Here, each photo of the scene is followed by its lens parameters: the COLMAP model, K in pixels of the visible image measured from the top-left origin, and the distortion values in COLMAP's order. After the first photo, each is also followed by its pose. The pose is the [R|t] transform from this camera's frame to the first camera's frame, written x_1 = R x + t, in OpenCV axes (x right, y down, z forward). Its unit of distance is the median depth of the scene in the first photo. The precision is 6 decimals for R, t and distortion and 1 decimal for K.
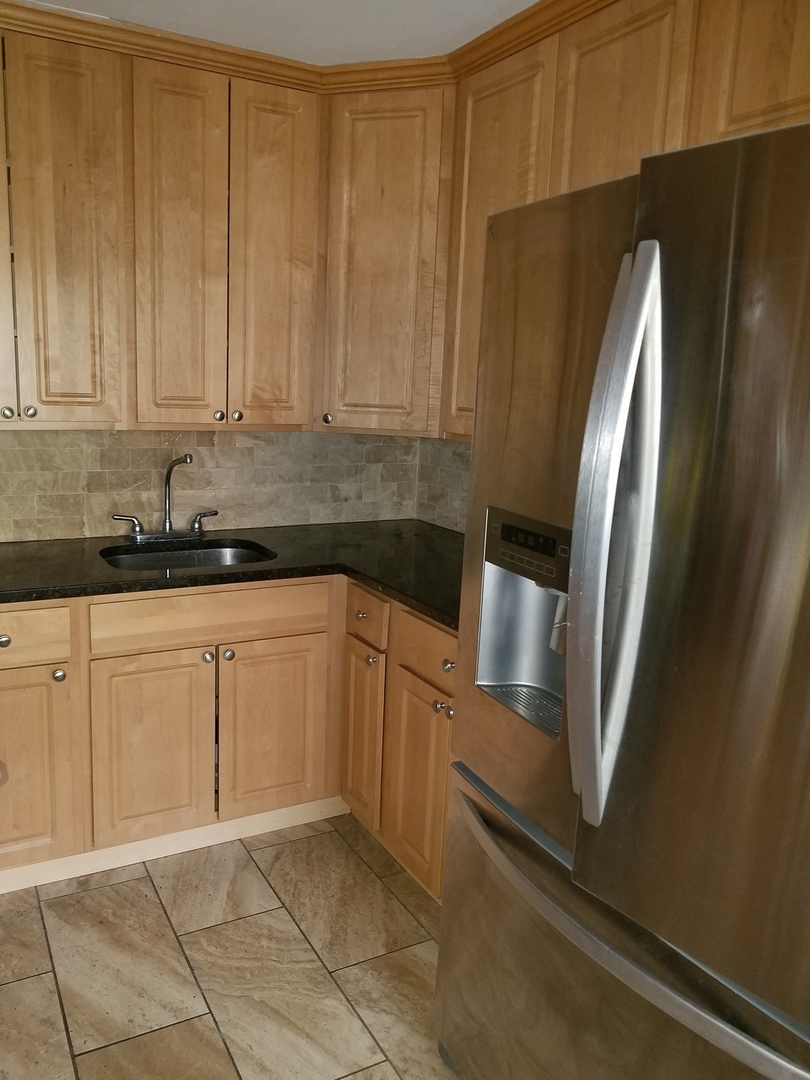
lens RADIAL K [[845.4, 0, 405.0], [0, 845.4, 540.0], [0, 0, 1]] dist [0.004186, 0.001993]
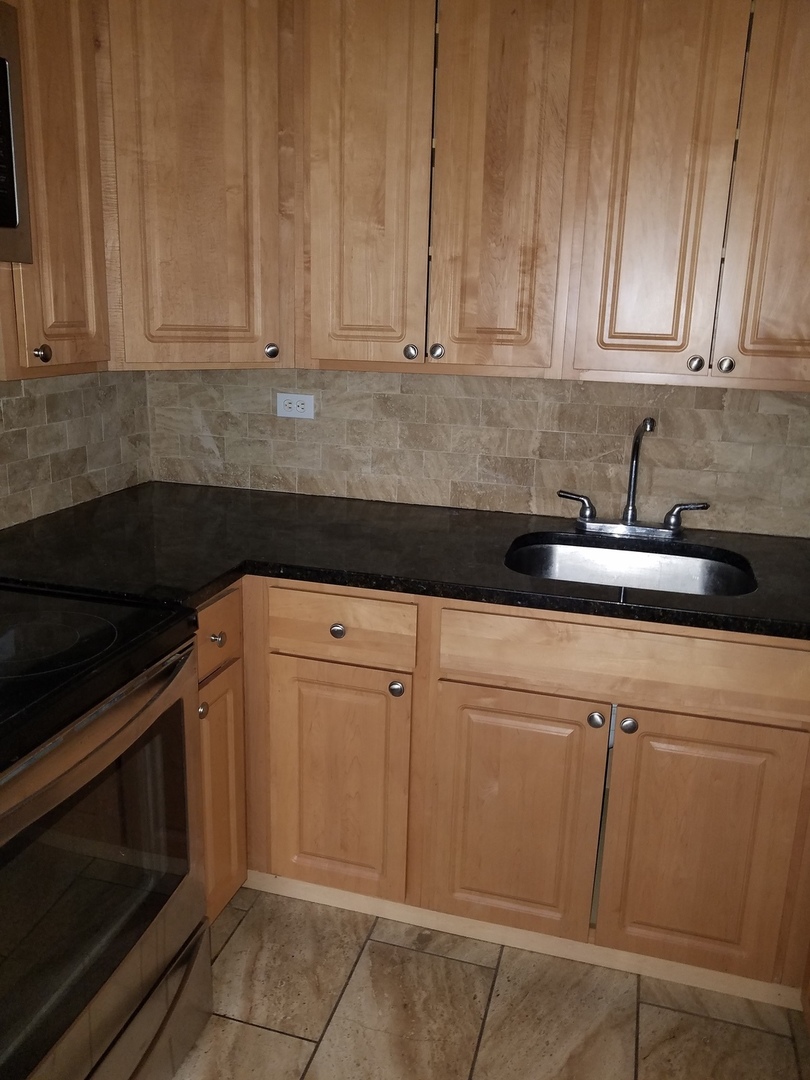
lens RADIAL K [[865.0, 0, 403.4], [0, 865.0, 526.4], [0, 0, 1]] dist [0.000662, -0.003946]
pose [[0.697441, 0.160343, -0.698475, 0.112707], [-0.133301, 0.986665, 0.093397, -0.054509], [0.704136, 0.027969, 0.709514, 0.362879]]
